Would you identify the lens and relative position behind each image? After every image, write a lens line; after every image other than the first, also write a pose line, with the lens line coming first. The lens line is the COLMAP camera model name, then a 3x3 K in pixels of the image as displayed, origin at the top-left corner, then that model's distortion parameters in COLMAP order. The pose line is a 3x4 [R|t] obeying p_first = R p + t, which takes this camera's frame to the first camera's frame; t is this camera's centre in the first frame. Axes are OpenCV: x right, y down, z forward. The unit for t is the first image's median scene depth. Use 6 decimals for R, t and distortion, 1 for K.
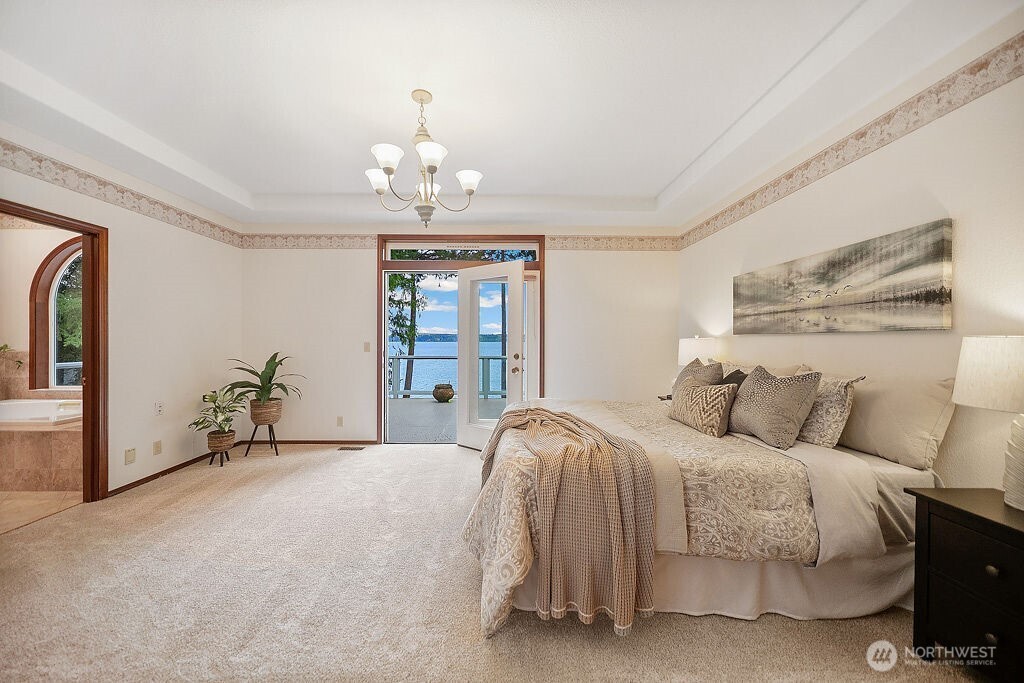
lens RADIAL K [[360.9, 0, 515.0], [0, 360.9, 342.4], [0, 0, 1]] dist [-0.000961, 0.000260]
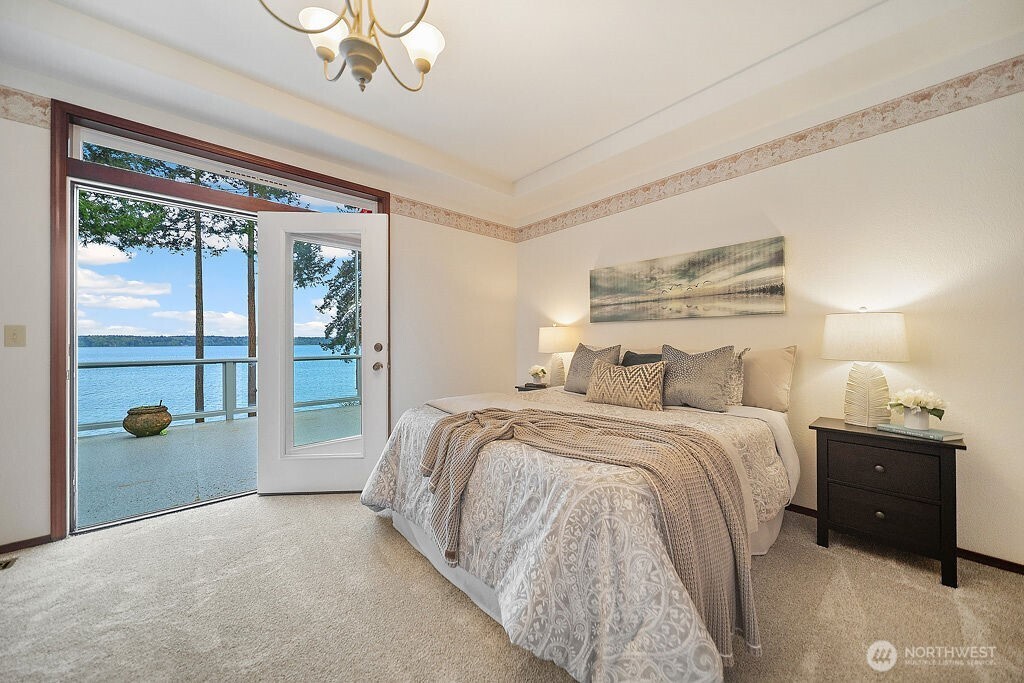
lens RADIAL K [[360.9, 0, 516.1], [0, 360.9, 341.1], [0, 0, 1]] dist [-0.000961, 0.000260]
pose [[0.759237, -0.008509, 0.650759, -0.389831], [0.012799, 0.999916, -0.001858, 0.045953], [-0.650689, 0.009739, 0.759282, 0.419809]]
